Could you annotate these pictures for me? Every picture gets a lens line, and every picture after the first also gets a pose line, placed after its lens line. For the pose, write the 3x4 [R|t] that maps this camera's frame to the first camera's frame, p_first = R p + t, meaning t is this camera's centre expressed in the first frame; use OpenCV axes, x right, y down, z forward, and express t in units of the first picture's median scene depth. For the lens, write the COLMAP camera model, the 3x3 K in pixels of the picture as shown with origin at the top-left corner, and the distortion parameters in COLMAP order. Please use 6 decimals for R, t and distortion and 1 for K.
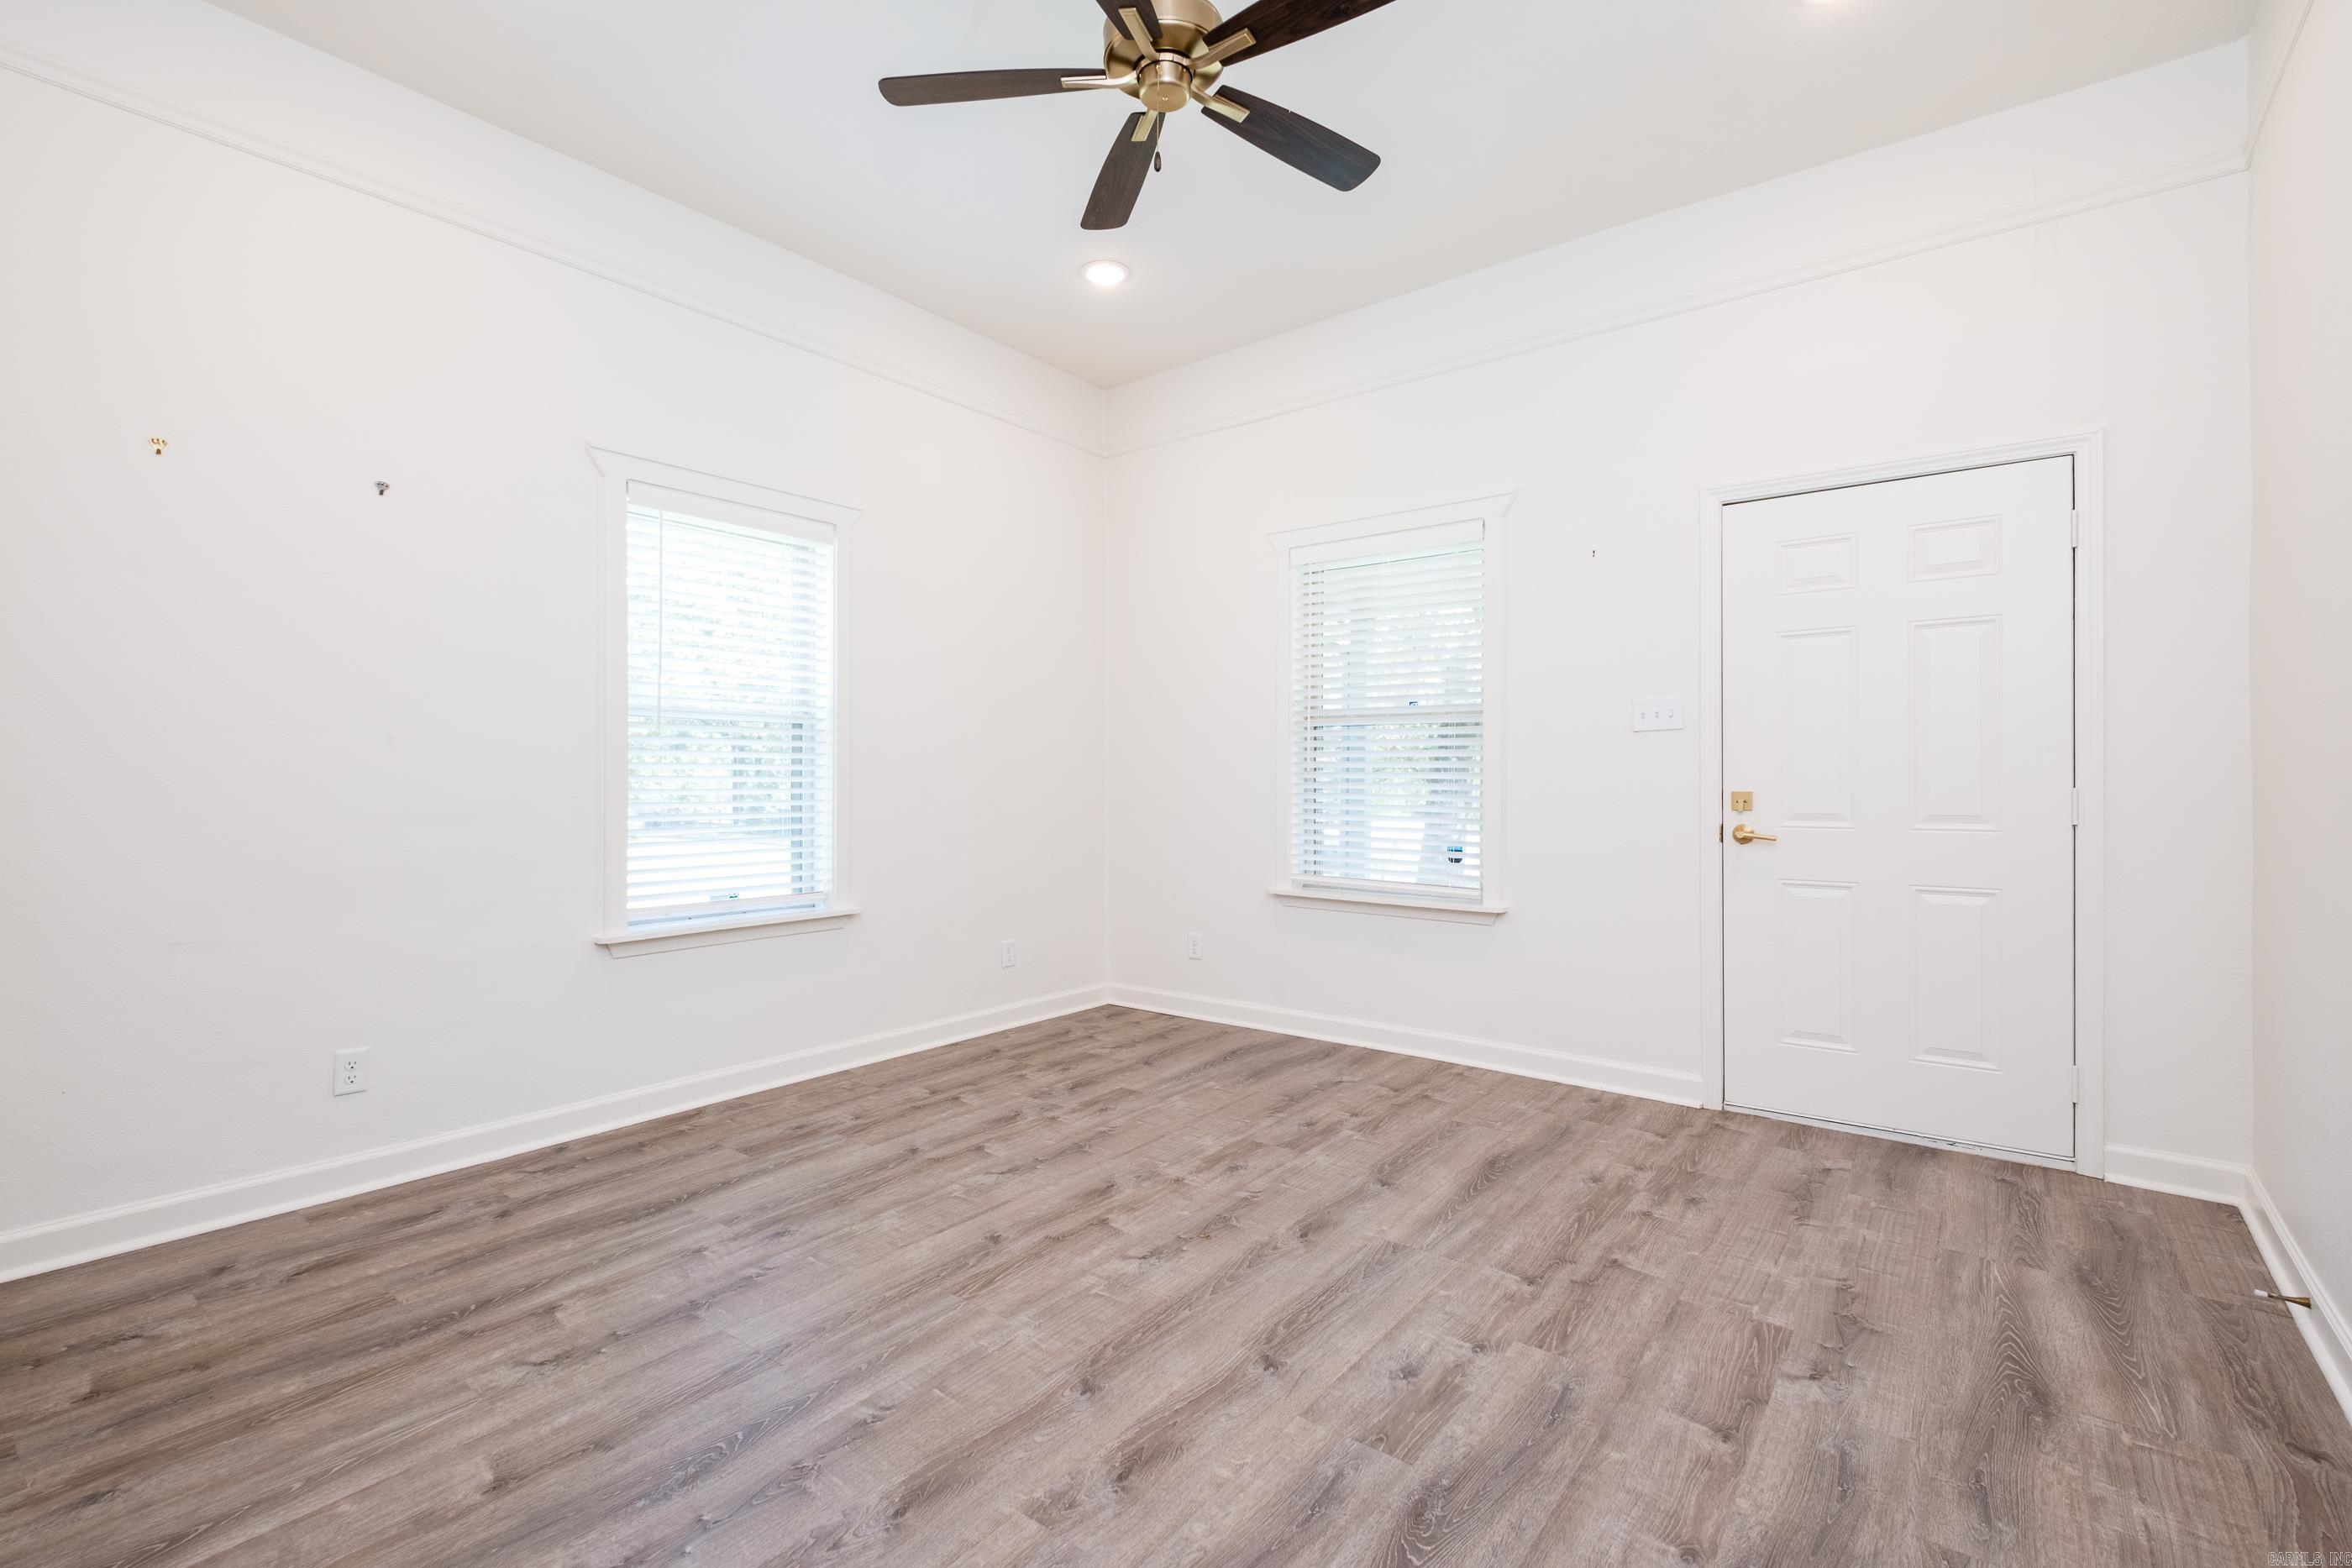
lens RADIAL K [[1054.4, 0, 1190.5], [0, 1054.4, 785.6], [0, 0, 1]] dist [0.011499, -0.008037]
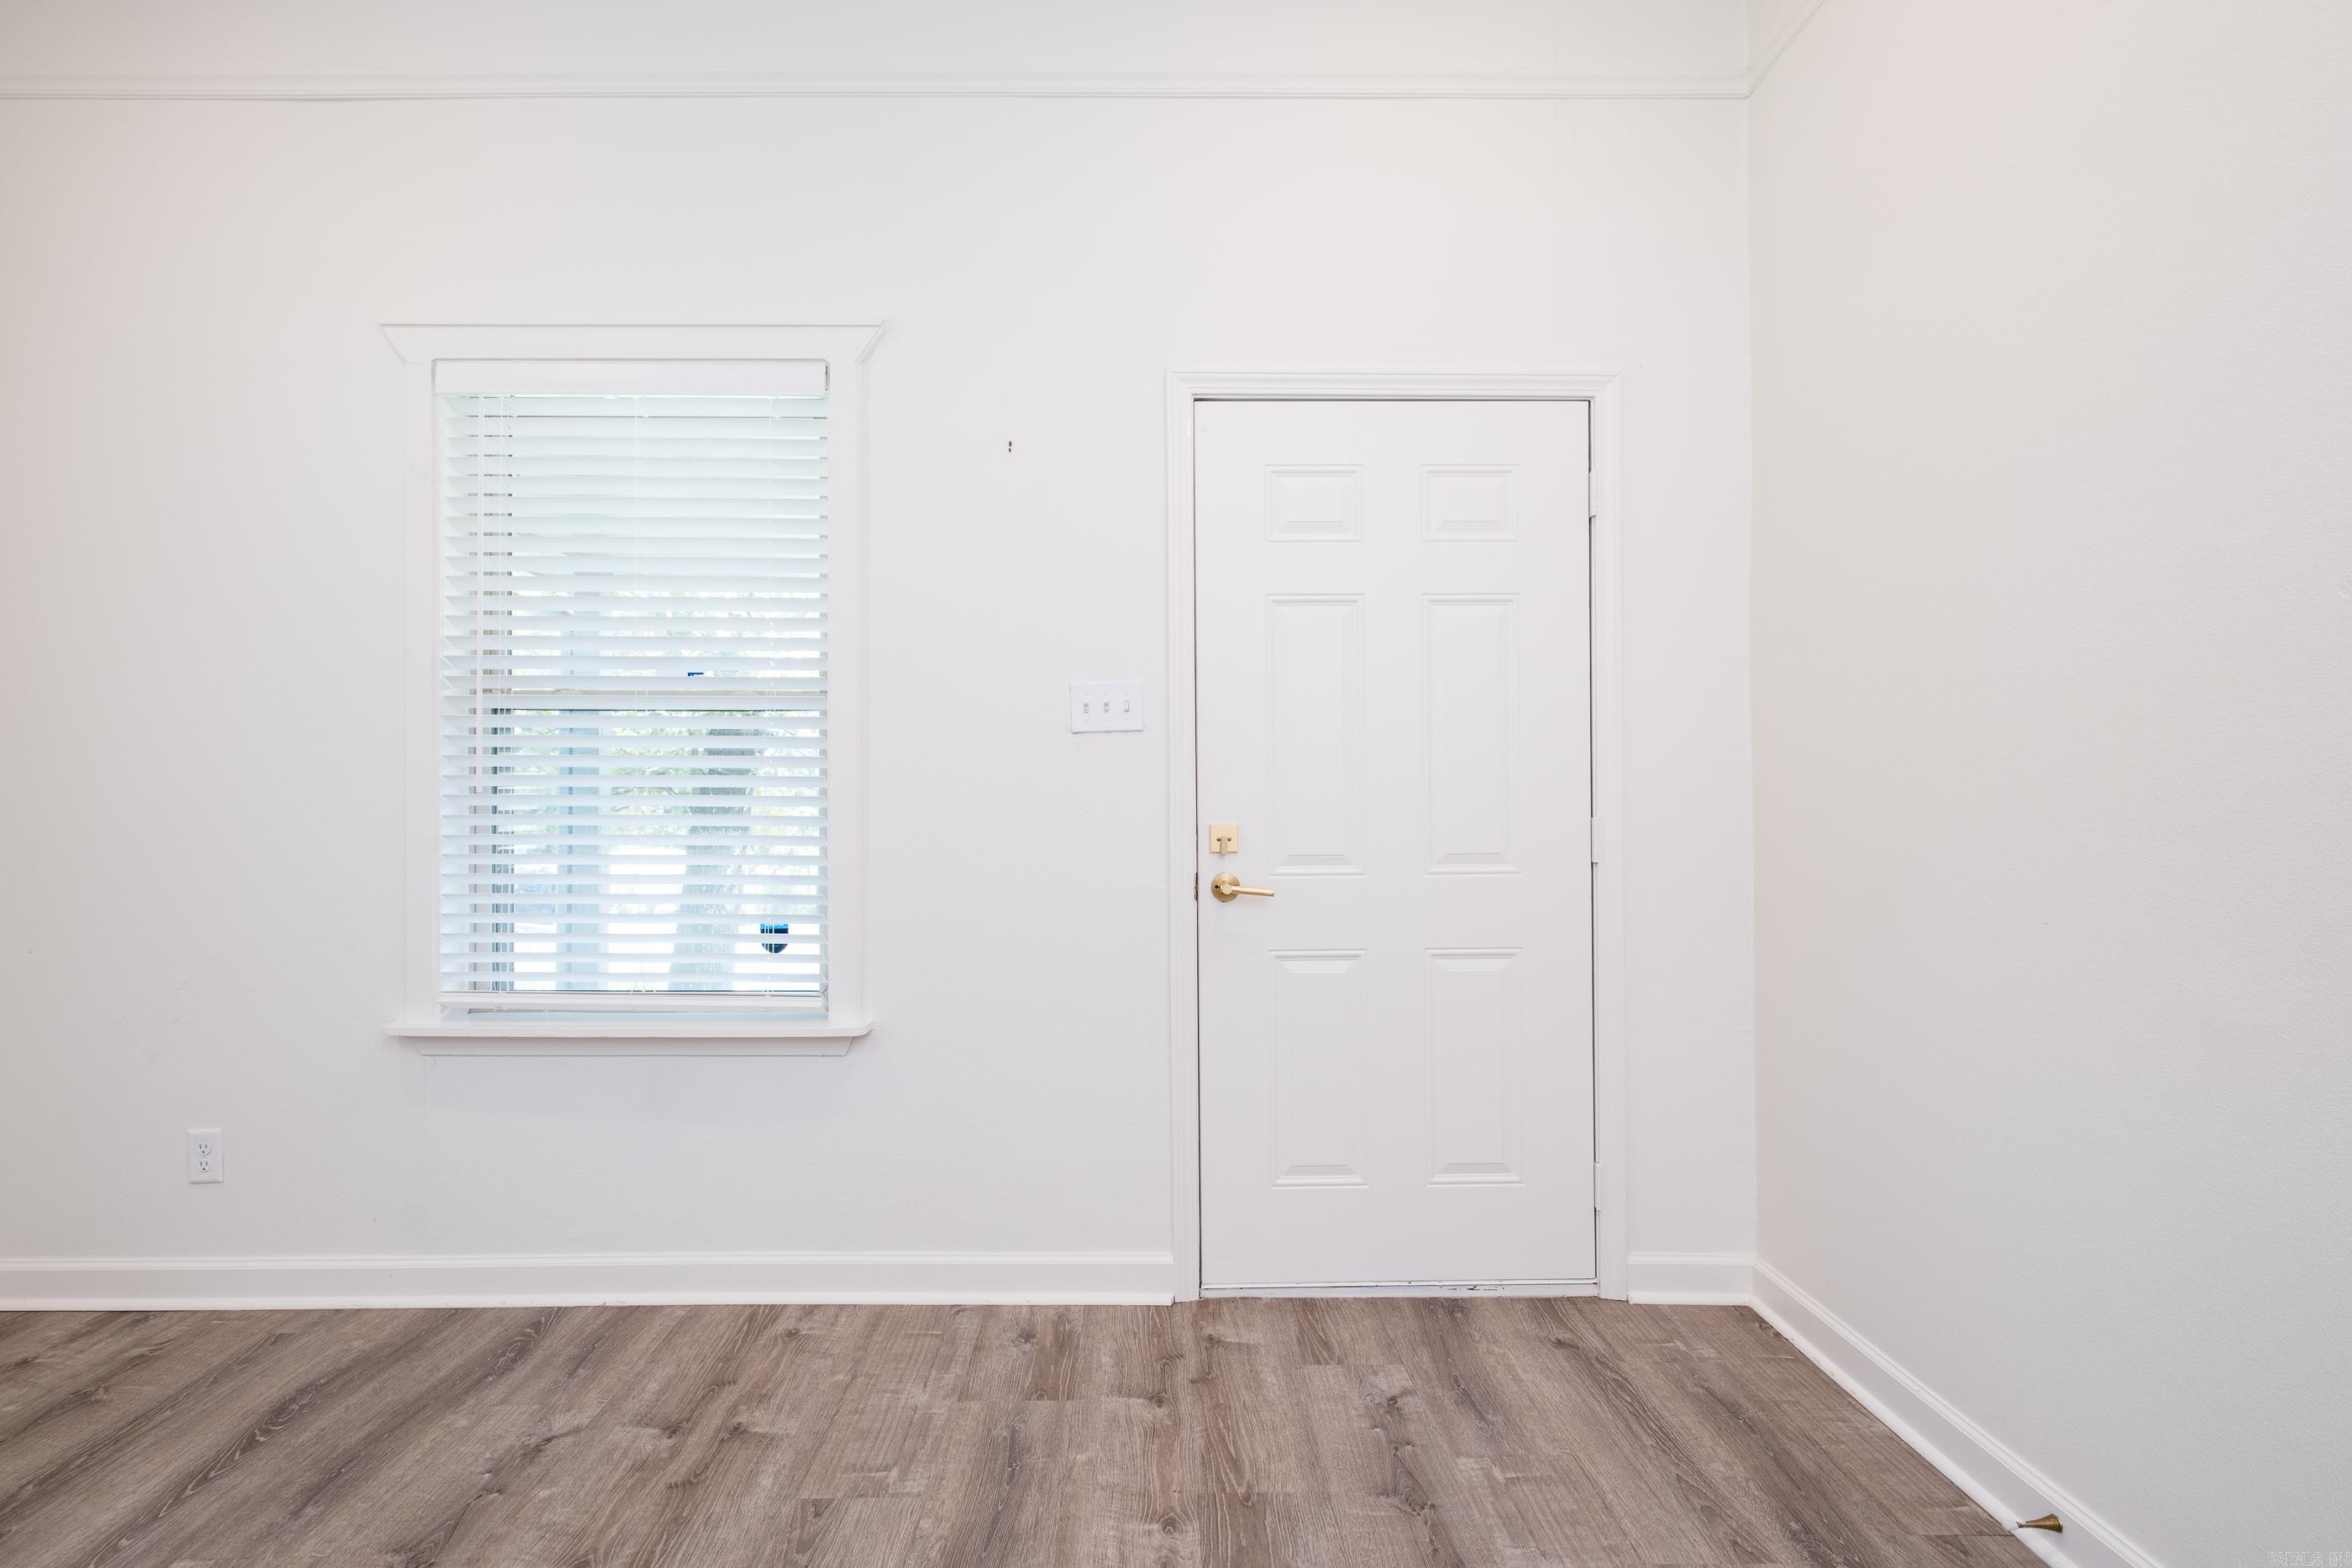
lens RADIAL K [[1031.8, 0, 1160.2], [0, 1031.8, 801.3], [0, 0, 1]] dist [-0.001862, -0.000588]
pose [[0.788053, -0.003124, 0.615600, 0.094981], [0.006137, 0.999977, -0.002782, -0.009337], [-0.615577, 0.005970, 0.788054, 0.585574]]
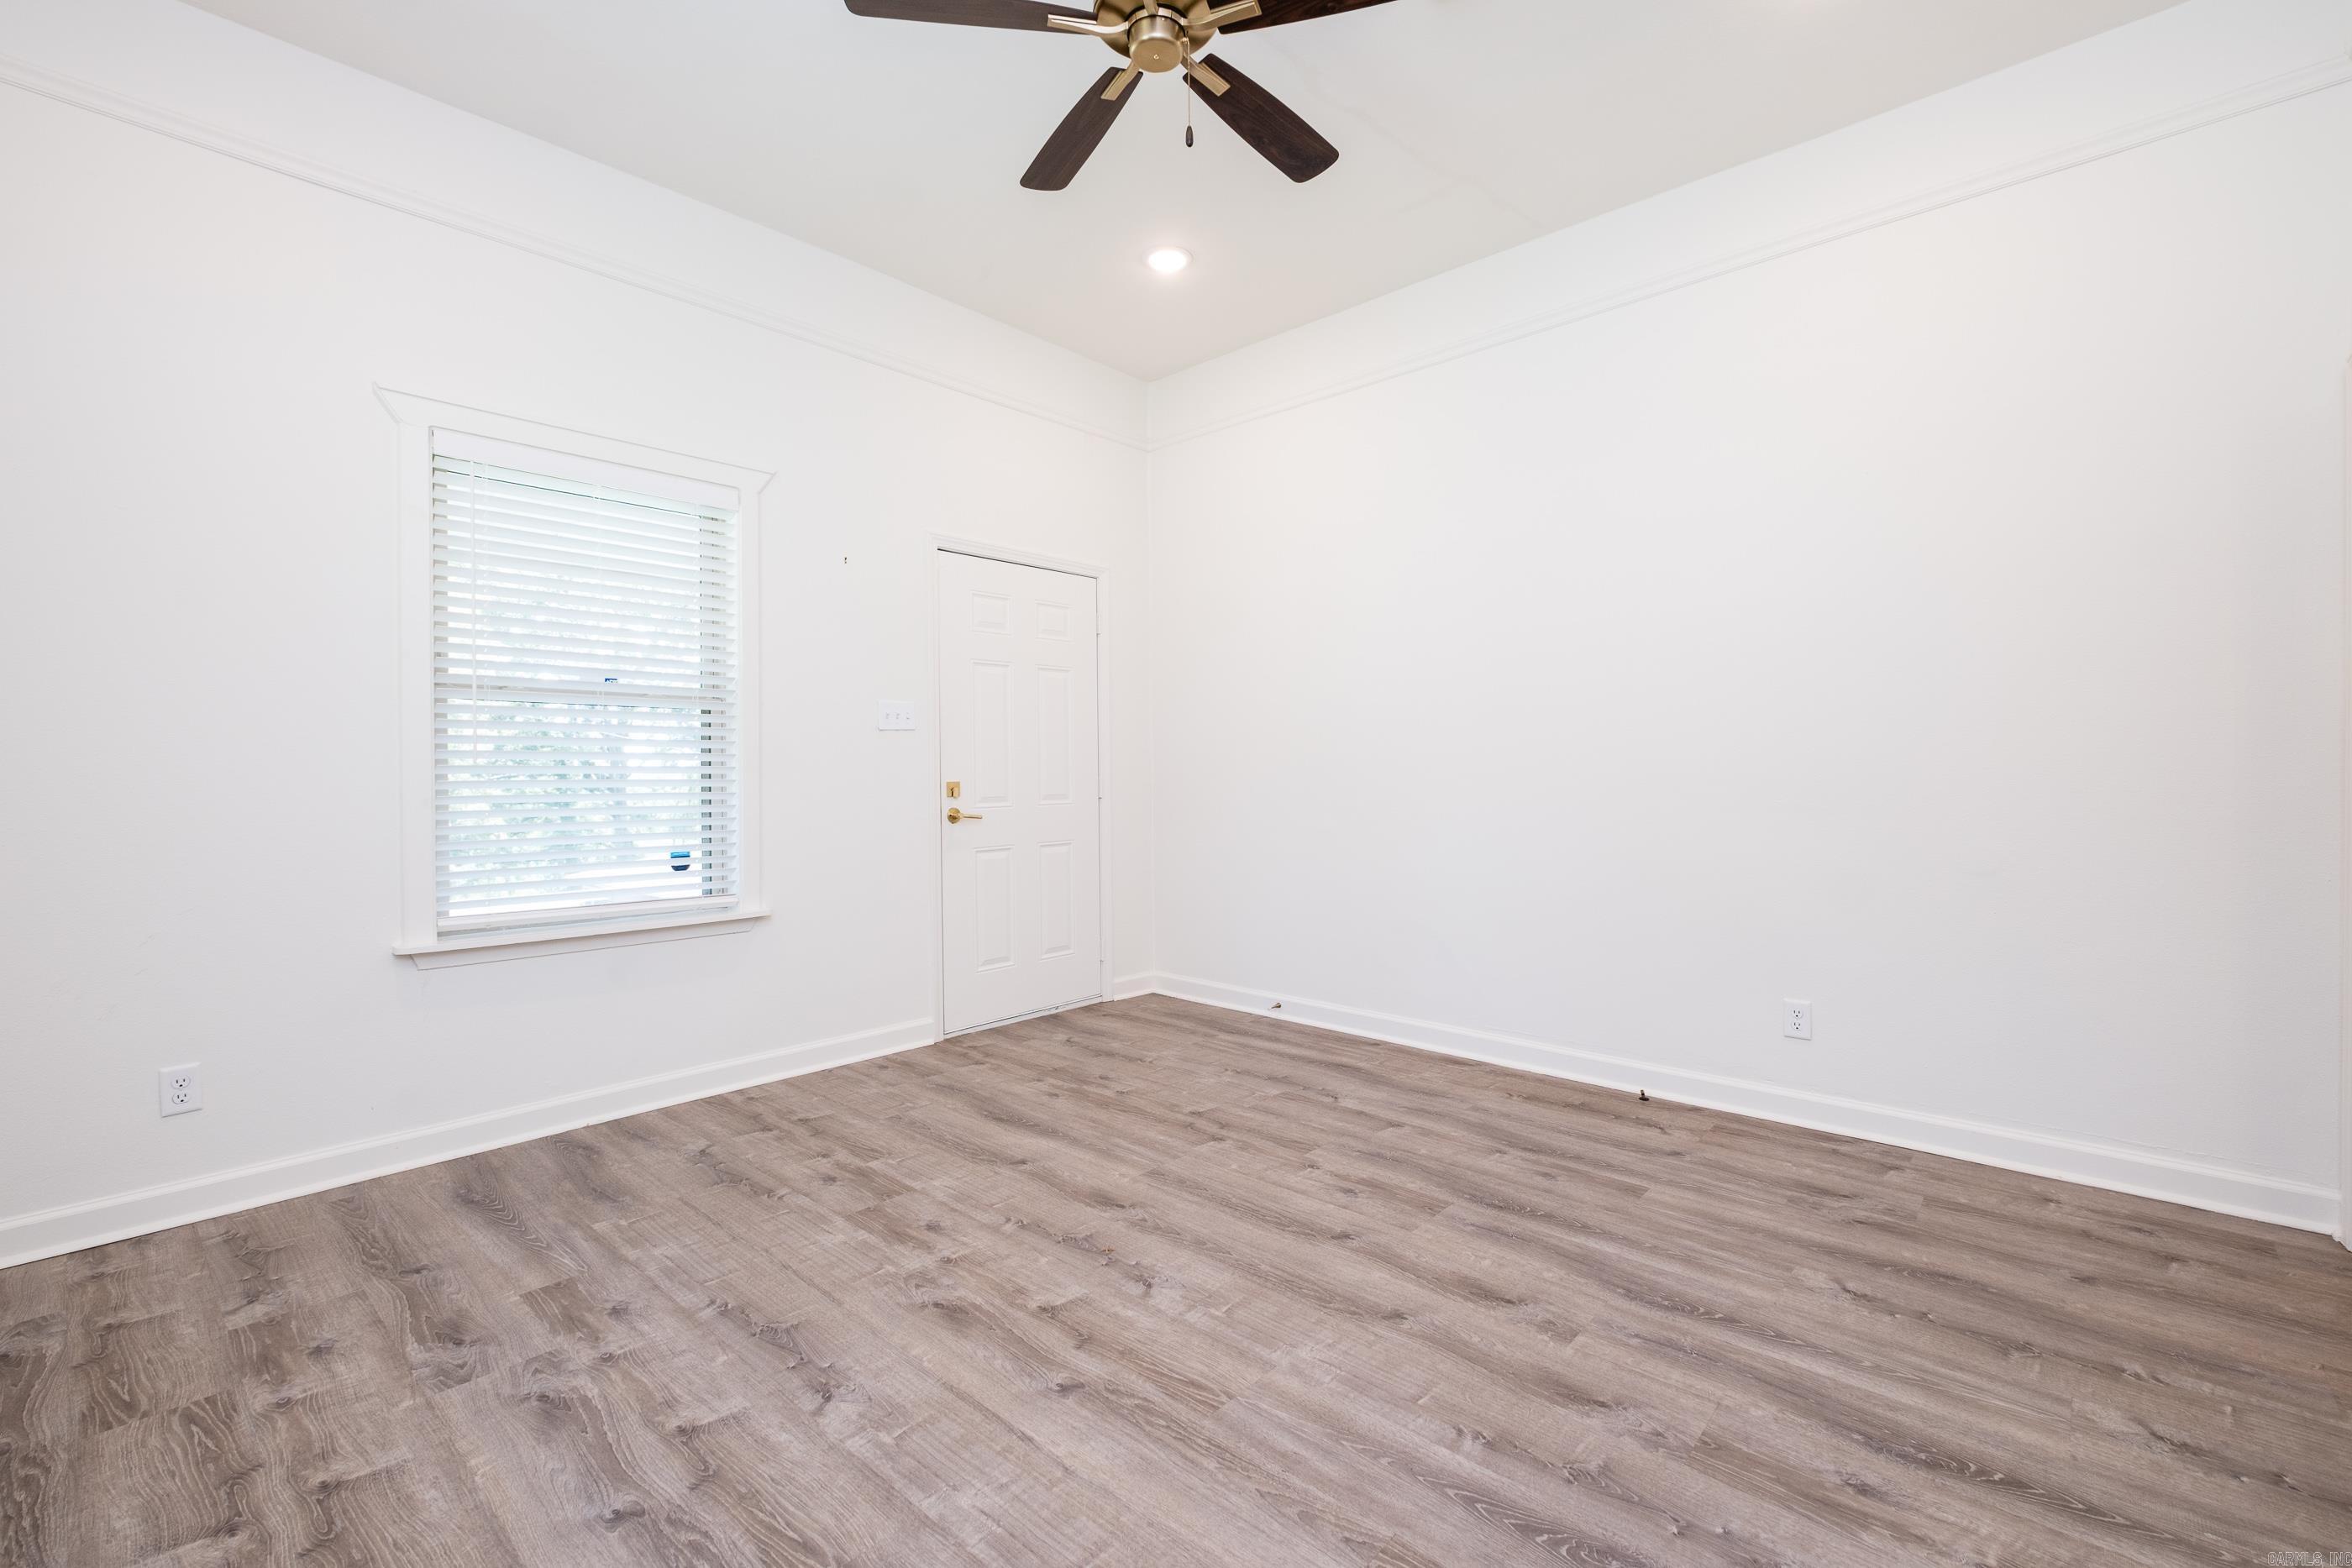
lens RADIAL K [[998.6, 0, 1190.4], [0, 998.6, 748.8], [0, 0, 1]] dist [0.009965, -0.006442]
pose [[0.079727, 0.019734, 0.996621, -0.758151], [0.013925, 0.999684, -0.020908, -0.004510], [-0.996720, 0.015545, 0.079427, 0.724988]]
